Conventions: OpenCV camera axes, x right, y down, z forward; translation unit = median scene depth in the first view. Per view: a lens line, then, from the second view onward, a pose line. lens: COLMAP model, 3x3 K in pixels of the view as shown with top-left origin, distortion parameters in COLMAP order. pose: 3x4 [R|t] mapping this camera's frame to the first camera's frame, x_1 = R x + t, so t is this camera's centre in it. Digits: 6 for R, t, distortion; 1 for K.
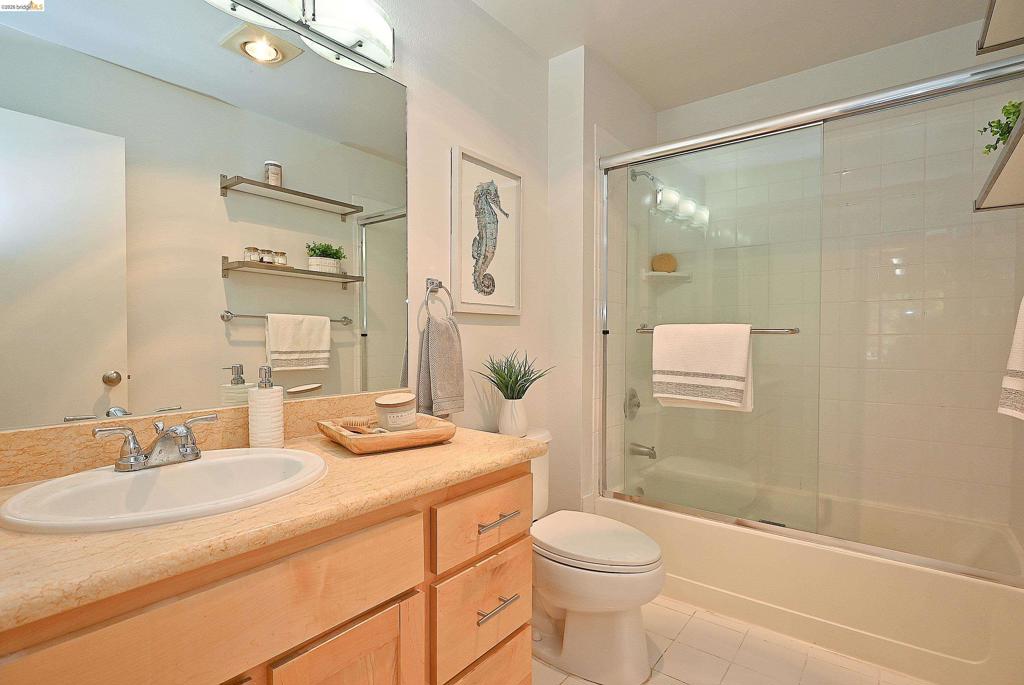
lens RADIAL K [[509.5, 0, 508.7], [0, 509.5, 344.3], [0, 0, 1]] dist [-0.005104, 0.003903]
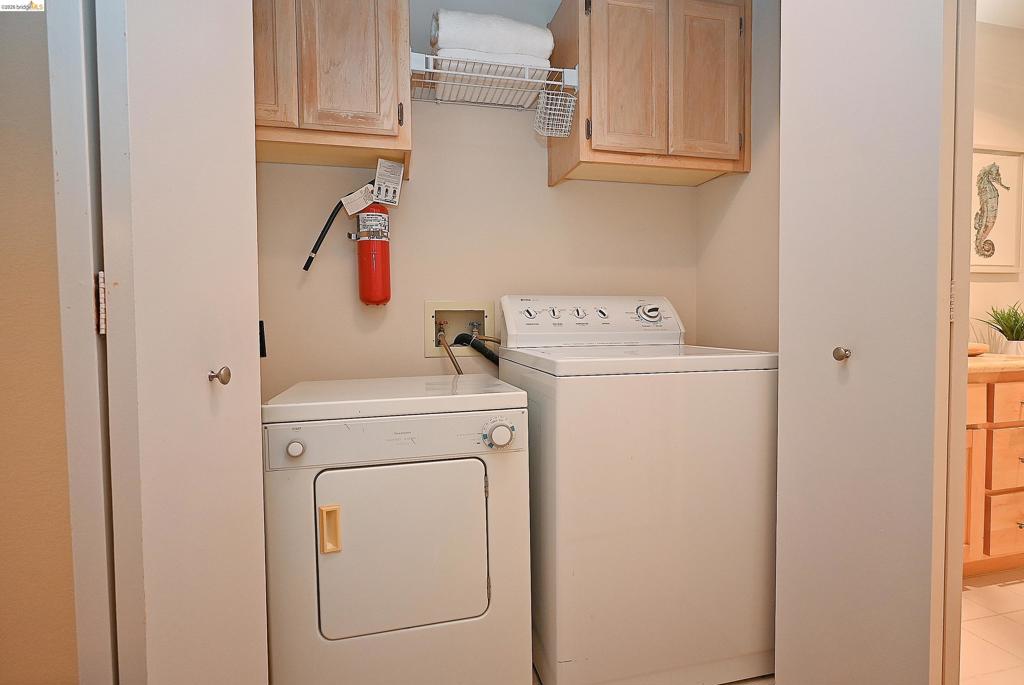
lens RADIAL K [[509.5, 0, 516.3], [0, 509.5, 334.6], [0, 0, 1]] dist [-0.005104, 0.003903]
pose [[0.787431, 0.009106, -0.616336, -0.181643], [0.003443, 0.999810, 0.019170, 0.062666], [0.616393, -0.017217, 0.787250, -0.678944]]
